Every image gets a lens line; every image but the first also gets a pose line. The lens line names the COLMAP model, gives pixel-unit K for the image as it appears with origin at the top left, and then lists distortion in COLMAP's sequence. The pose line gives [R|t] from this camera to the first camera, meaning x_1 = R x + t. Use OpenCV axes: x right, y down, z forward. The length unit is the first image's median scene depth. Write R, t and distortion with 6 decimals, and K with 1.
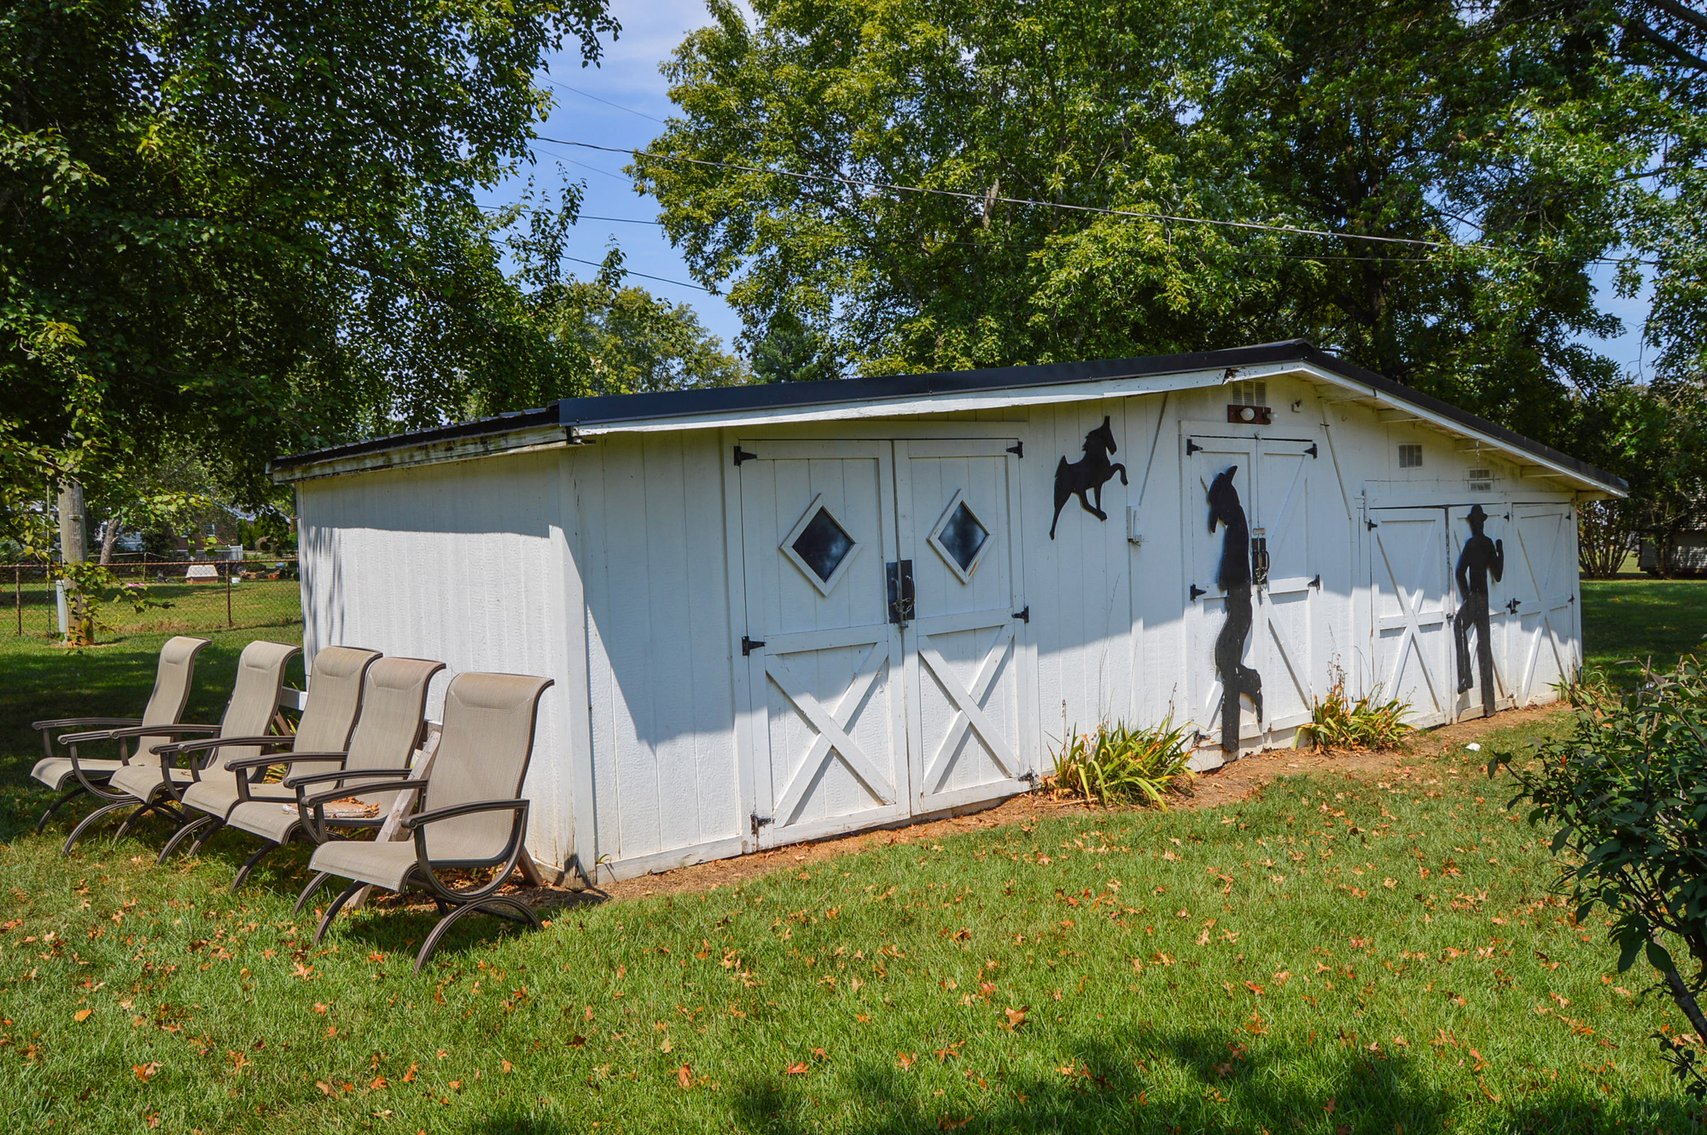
lens RADIAL K [[1339.3, 0, 853.5], [0, 1339.3, 567.5], [0, 0, 1]] dist [-0.082098, 0.001402]
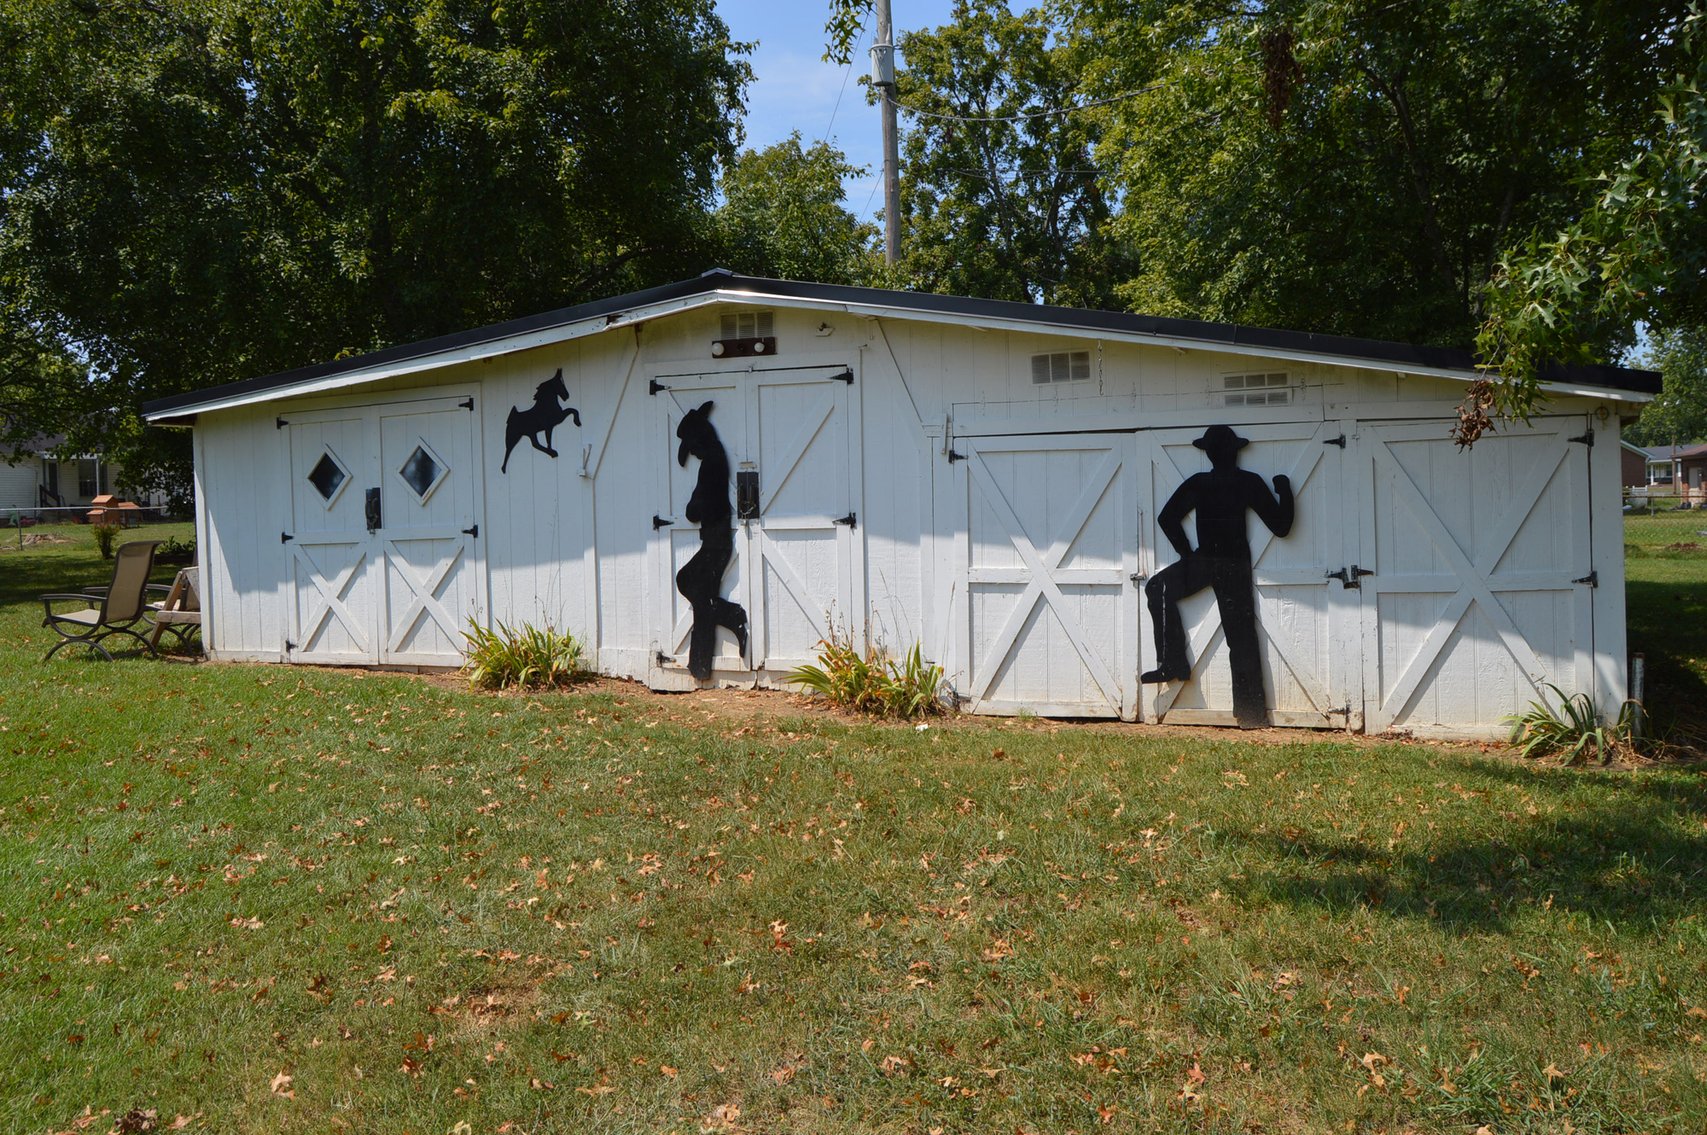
lens RADIAL K [[1408.2, 0, 853.5], [0, 1408.2, 567.5], [0, 0, 1]] dist [-0.073376, 0.000463]
pose [[0.484052, 0.061536, -0.872873, 1.321365], [-0.020028, 0.998042, 0.059254, -0.015648], [0.874810, -0.011200, 0.484337, 0.586907]]
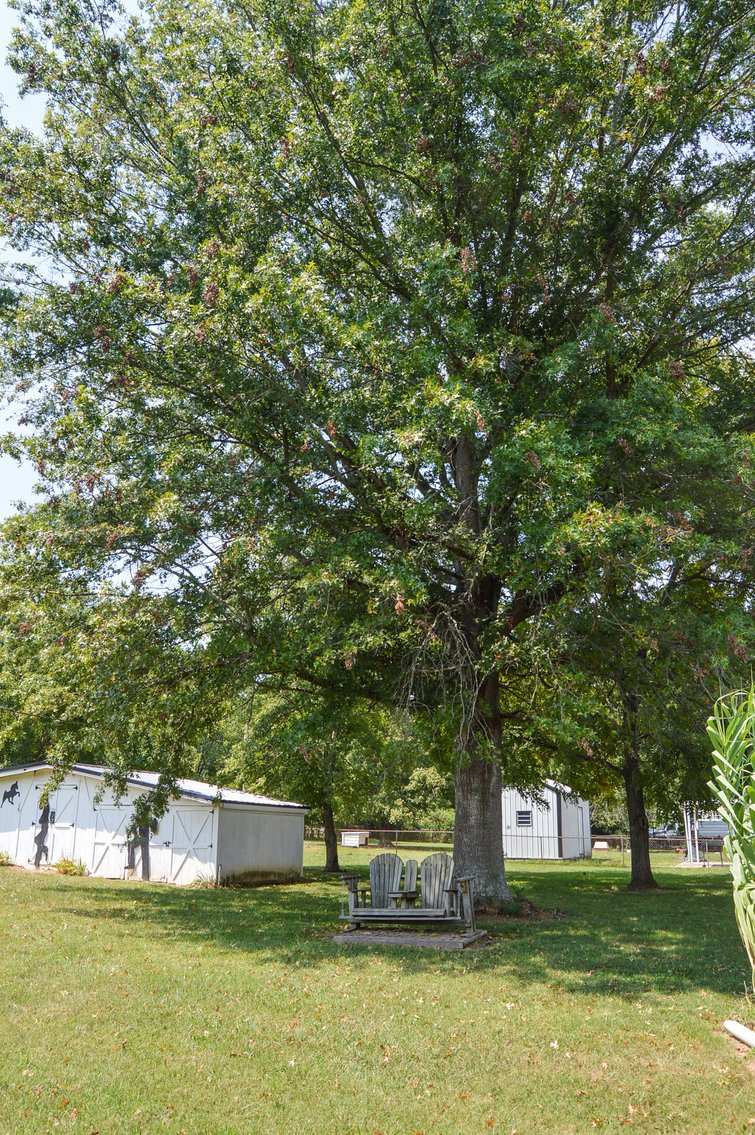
lens RADIAL K [[890.5, 0, 377.5], [0, 890.5, 567.5], [0, 0, 1]] dist [-0.082098, 0.001402]
pose [[0.424182, -0.227565, -0.876518, 3.219226], [-0.055471, 0.959564, -0.275970, -0.054976], [0.903877, 0.165683, 0.394406, 0.767899]]
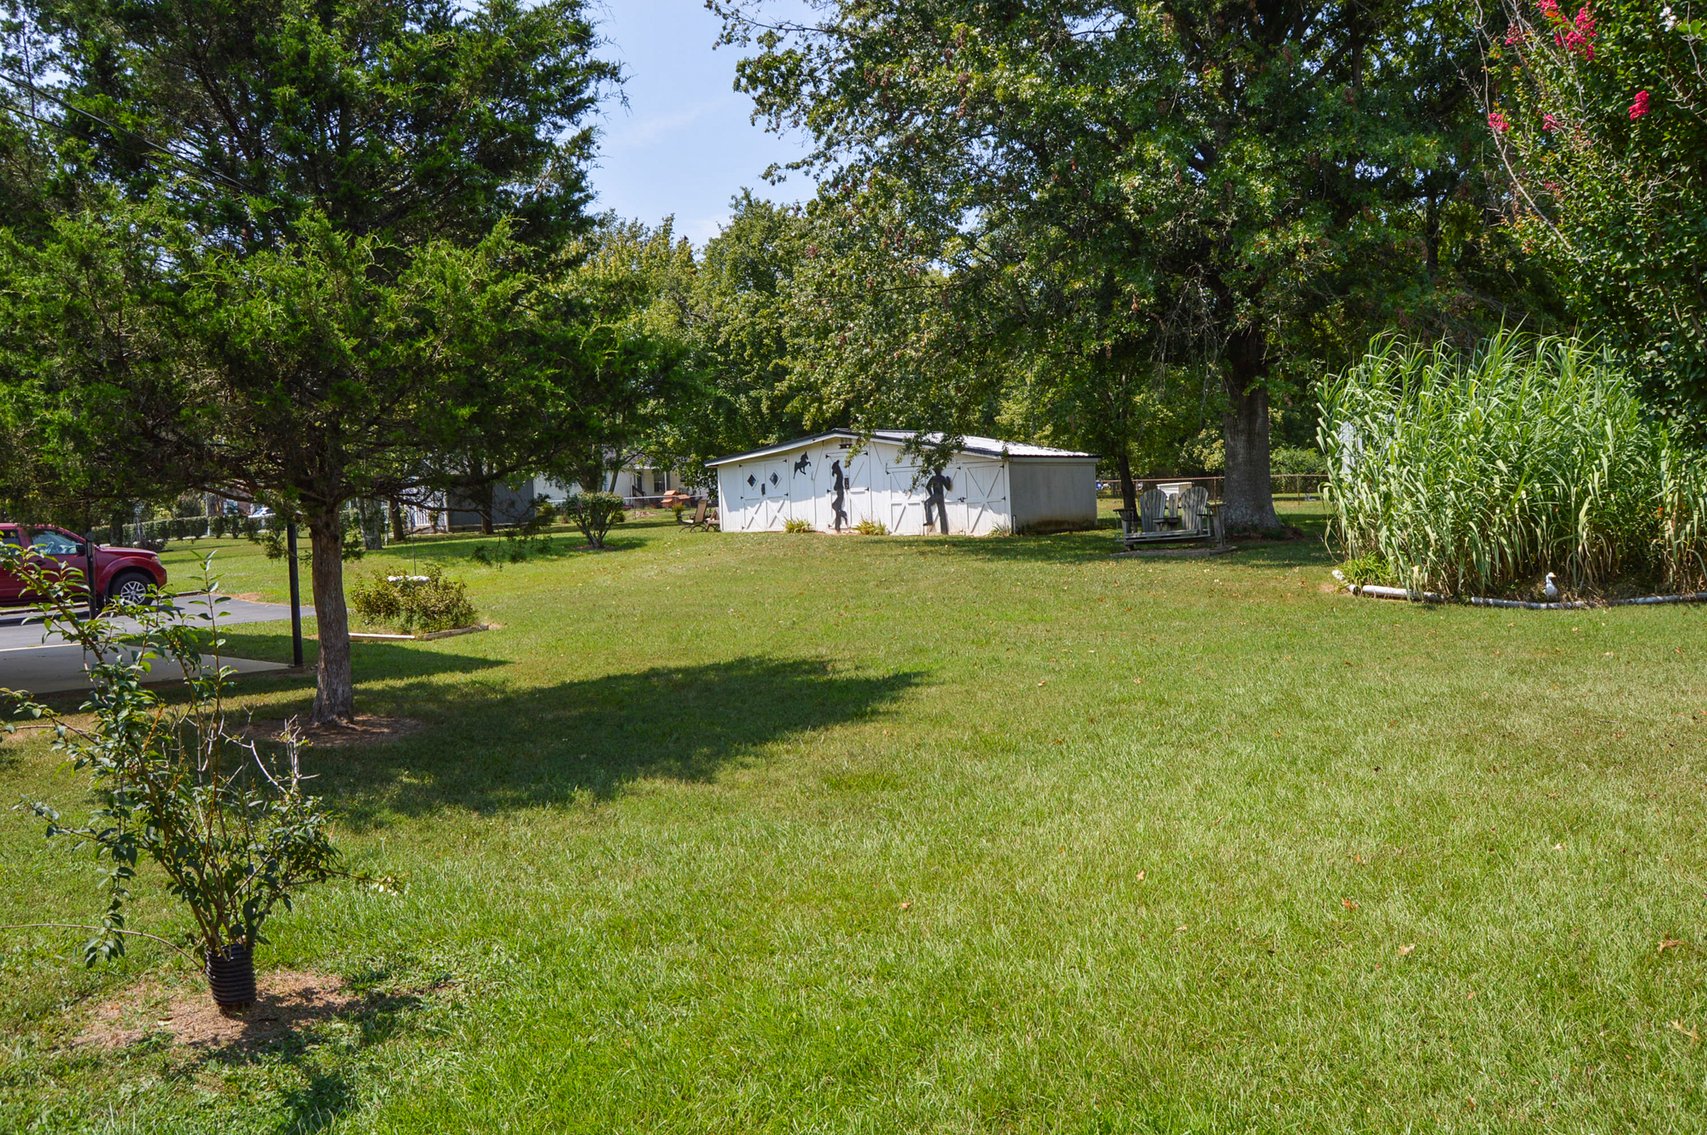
lens RADIAL K [[1339.3, 0, 853.5], [0, 1339.3, 567.5], [0, 0, 1]] dist [-0.082098, 0.001402]
pose [[0.160369, 0.069466, -0.984610, 4.424009], [0.002673, 0.997486, 0.070810, -0.039286], [0.987054, -0.013987, 0.159780, 0.401643]]
